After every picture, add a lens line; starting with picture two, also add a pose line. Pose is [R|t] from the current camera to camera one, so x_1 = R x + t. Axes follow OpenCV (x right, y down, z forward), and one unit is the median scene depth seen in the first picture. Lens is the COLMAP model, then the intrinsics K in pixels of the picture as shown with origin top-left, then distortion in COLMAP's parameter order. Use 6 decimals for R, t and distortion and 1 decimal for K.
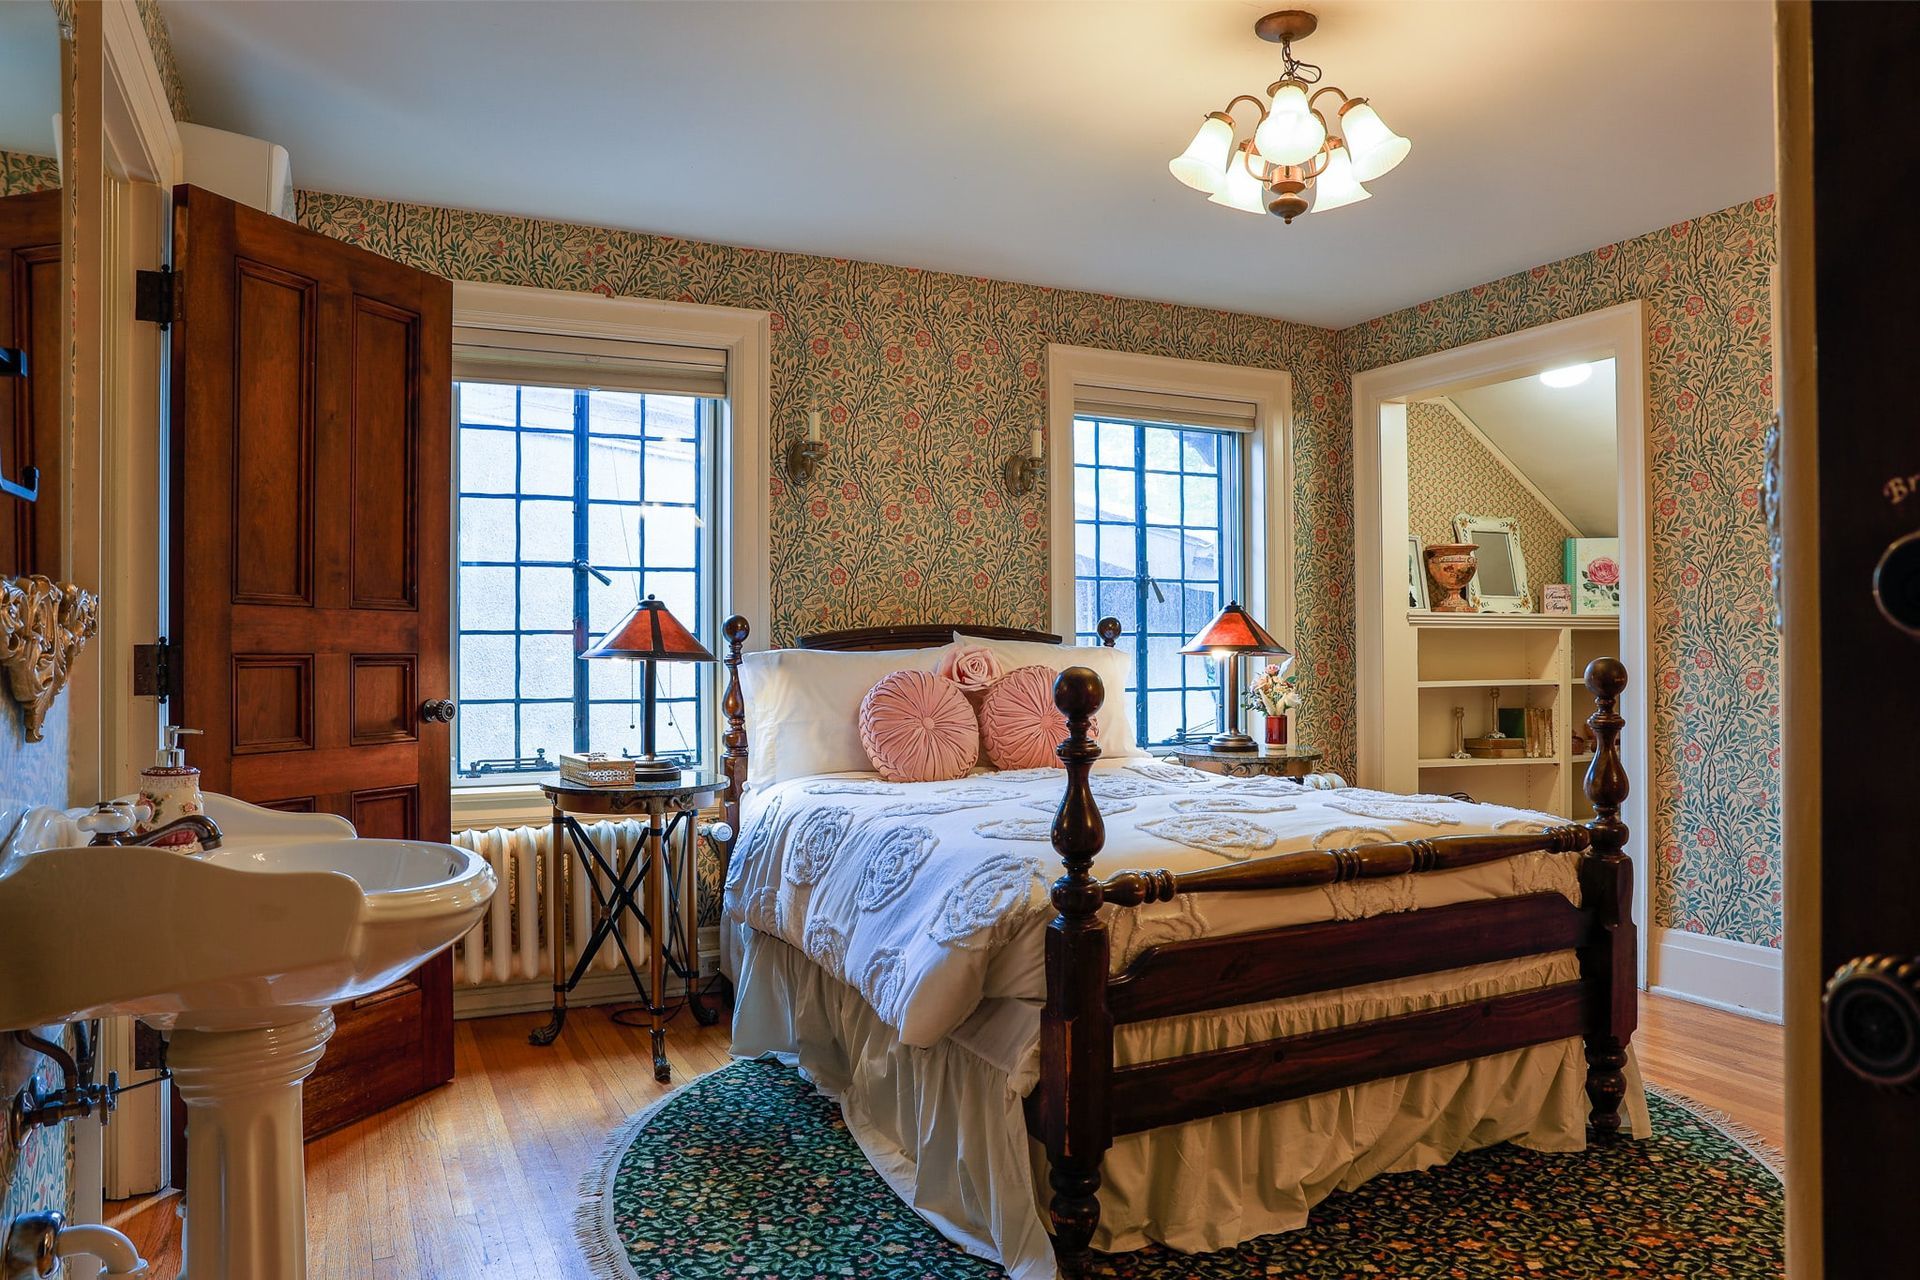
lens RADIAL K [[1317.7, 0, 962.4], [0, 1317.7, 641.0], [0, 0, 1]] dist [-0.114734, 0.096619]
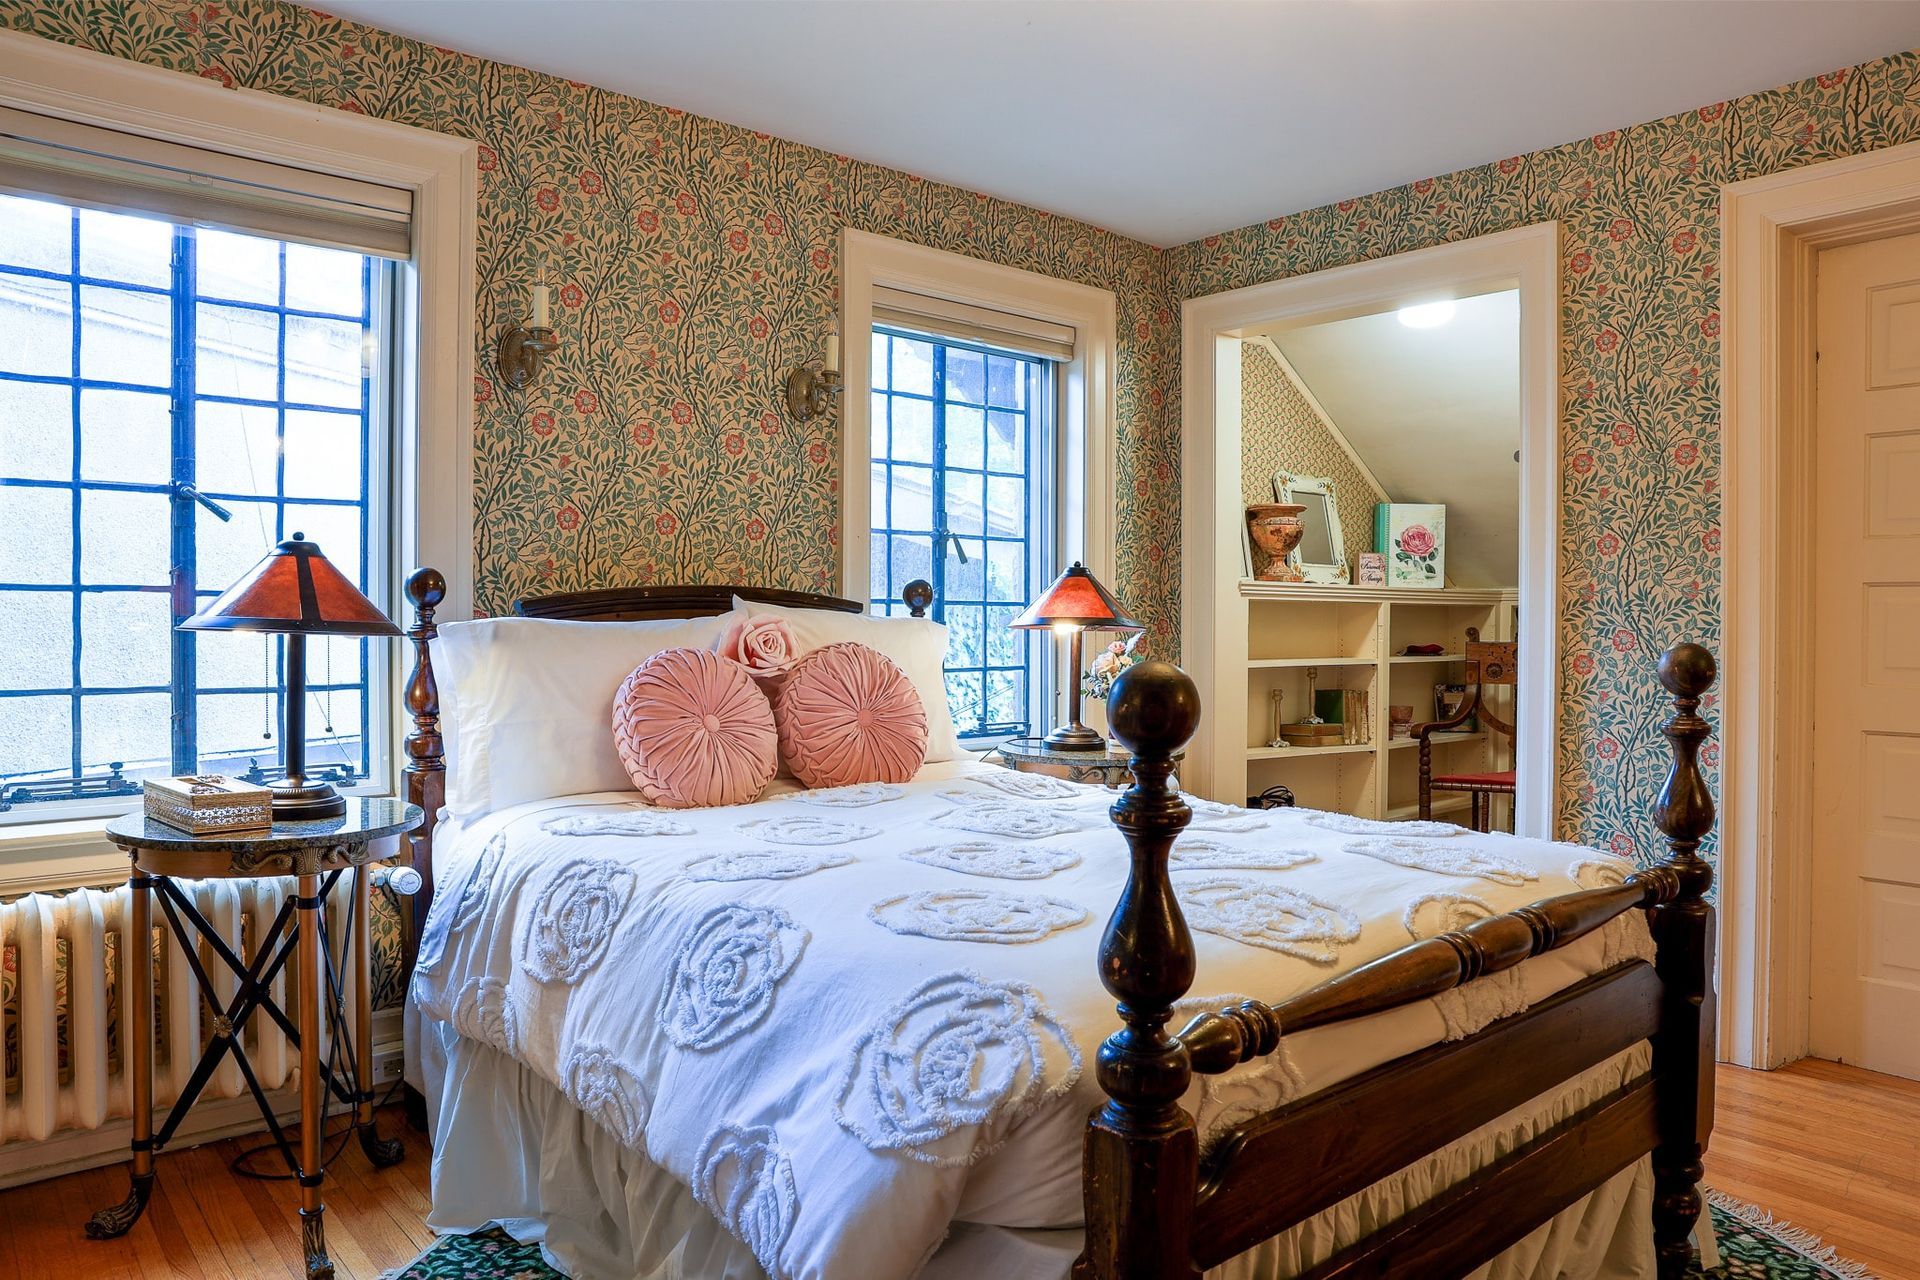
lens RADIAL K [[1317.7, 0, 962.4], [0, 1317.7, 641.0], [0, 0, 1]] dist [-0.114734, 0.096619]
pose [[0.967554, 0.005904, 0.252597, -0.070201], [-0.012335, 0.999639, 0.023882, -0.000780], [-0.252365, -0.026223, 0.967277, 0.262530]]
